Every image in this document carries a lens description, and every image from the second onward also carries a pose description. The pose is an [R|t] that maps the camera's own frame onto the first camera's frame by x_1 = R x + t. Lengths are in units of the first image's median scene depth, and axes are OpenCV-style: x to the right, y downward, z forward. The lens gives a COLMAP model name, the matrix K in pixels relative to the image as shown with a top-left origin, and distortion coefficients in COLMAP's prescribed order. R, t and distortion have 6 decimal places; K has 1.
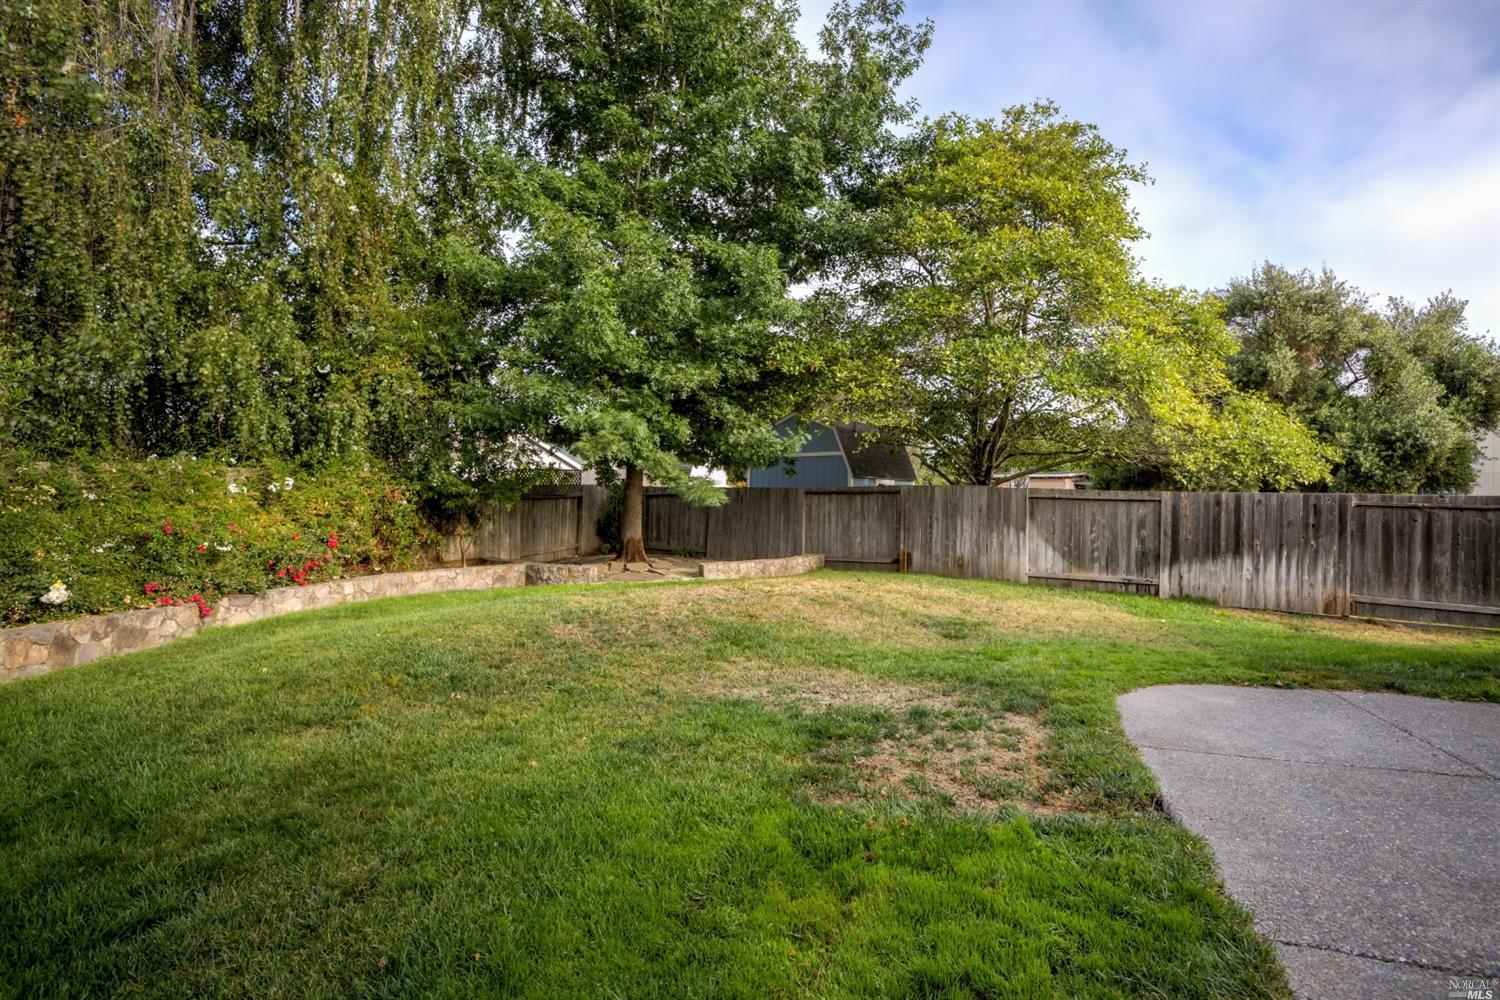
lens RADIAL K [[735.4, 0, 736.7], [0, 735.4, 493.3], [0, 0, 1]] dist [-0.027832, 0.001485]
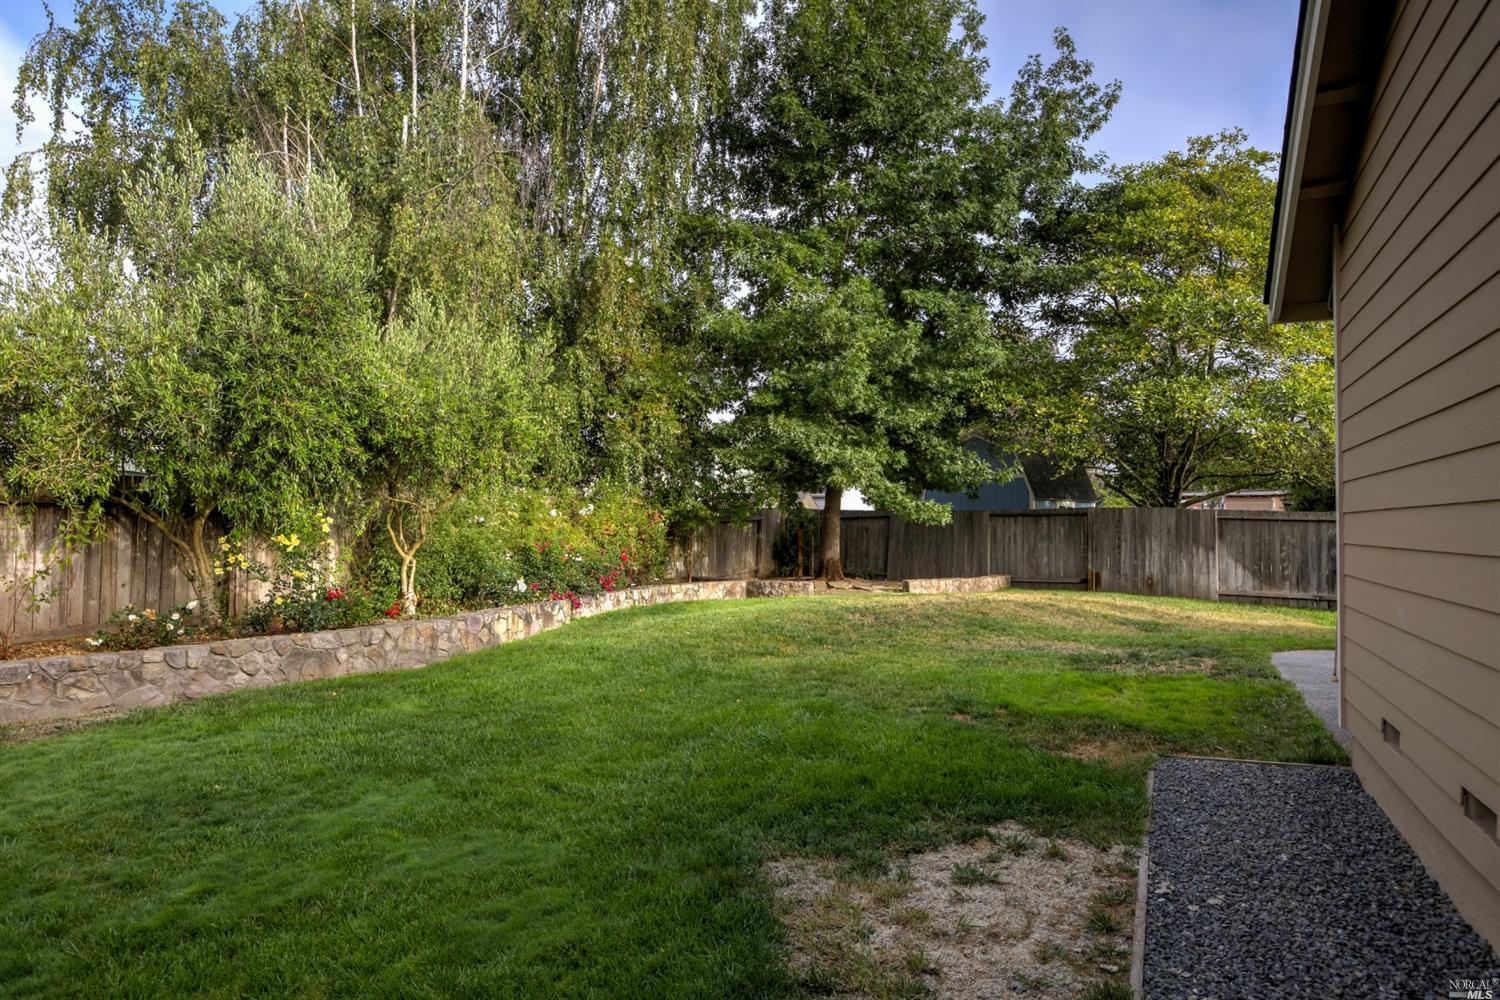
lens RADIAL K [[948.2, 0, 758.2], [0, 948.2, 493.0], [0, 0, 1]] dist [0.023253, 0.004135]
pose [[0.996638, -0.006914, -0.081642, -0.149594], [0.004763, 0.999637, -0.026515, 0.002284], [0.081796, 0.026037, 0.996309, -0.428640]]
